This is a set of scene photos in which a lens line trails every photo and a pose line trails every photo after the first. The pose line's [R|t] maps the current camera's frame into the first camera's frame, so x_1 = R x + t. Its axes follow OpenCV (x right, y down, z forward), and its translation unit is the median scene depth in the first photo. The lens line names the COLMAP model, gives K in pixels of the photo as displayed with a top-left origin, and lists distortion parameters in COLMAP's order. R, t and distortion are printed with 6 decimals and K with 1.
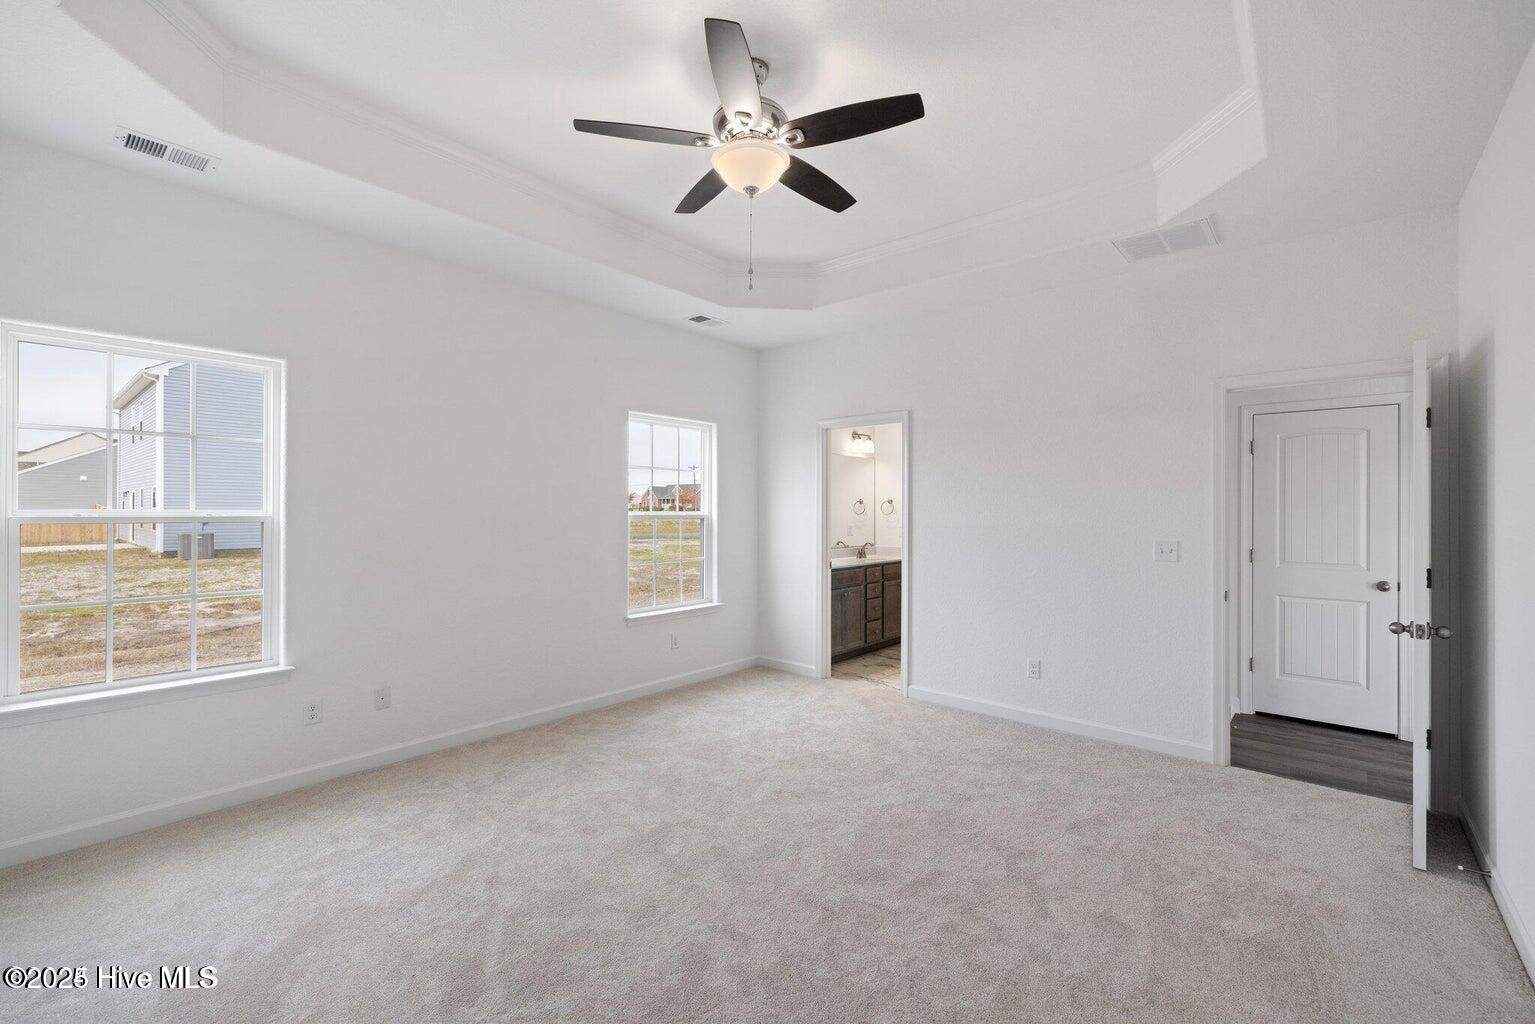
lens RADIAL K [[645.3, 0, 767.5], [0, 645.3, 512.0], [0, 0, 1]] dist [0.001158, -0.000020]
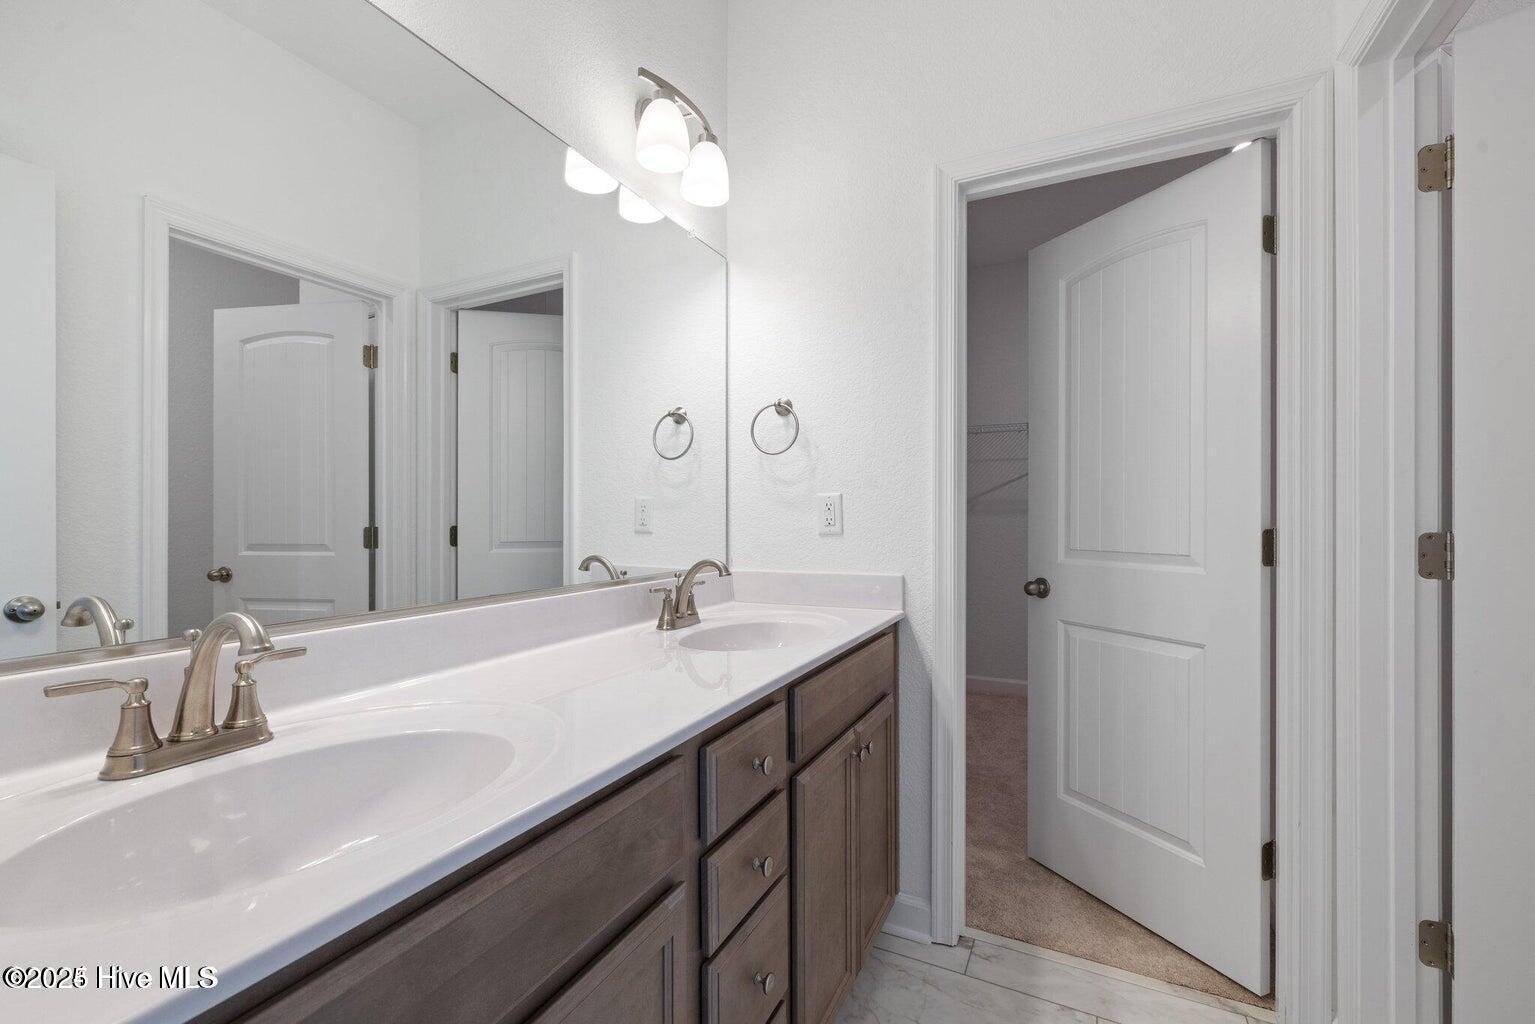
lens RADIAL K [[650.8, 0, 759.9], [0, 650.8, 514.9], [0, 0, 1]] dist [-0.000384, -0.000425]
pose [[0.968656, -0.002062, 0.248397, 0.111627], [0.002795, 0.999993, -0.002599, 0.030066], [-0.248390, 0.003212, 0.968655, 0.735950]]
